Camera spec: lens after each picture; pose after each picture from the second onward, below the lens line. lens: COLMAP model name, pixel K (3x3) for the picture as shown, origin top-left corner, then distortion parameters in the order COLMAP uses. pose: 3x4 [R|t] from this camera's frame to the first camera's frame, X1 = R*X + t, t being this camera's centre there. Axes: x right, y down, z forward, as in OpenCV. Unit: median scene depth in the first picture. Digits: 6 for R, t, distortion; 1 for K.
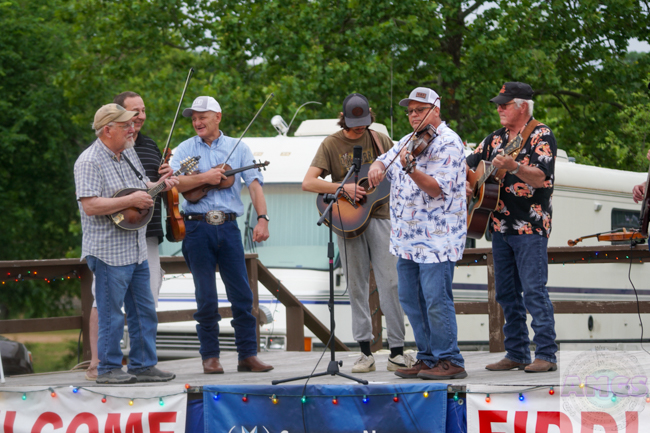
lens RADIAL K [[2681.2, 0, 325.0], [0, 2681.2, 216.5], [0, 0, 1]] dist [0.057719, 1.267773]
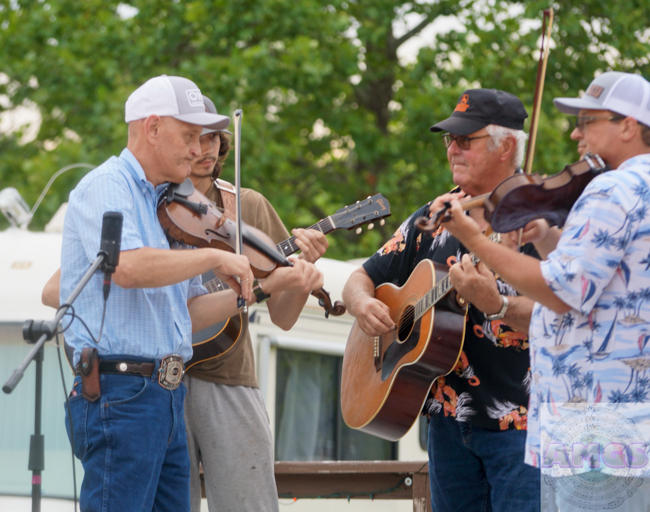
lens RADIAL K [[4371.9, 0, 325.0], [0, 4371.9, 256.0], [0, 0, 1]] dist [0.196438, -2.498501]
pose [[0.999001, 0.028093, 0.034751, 0.007249], [-0.026817, 0.998968, -0.036650, 0.001774], [-0.035744, 0.035682, 0.998724, 0.113370]]
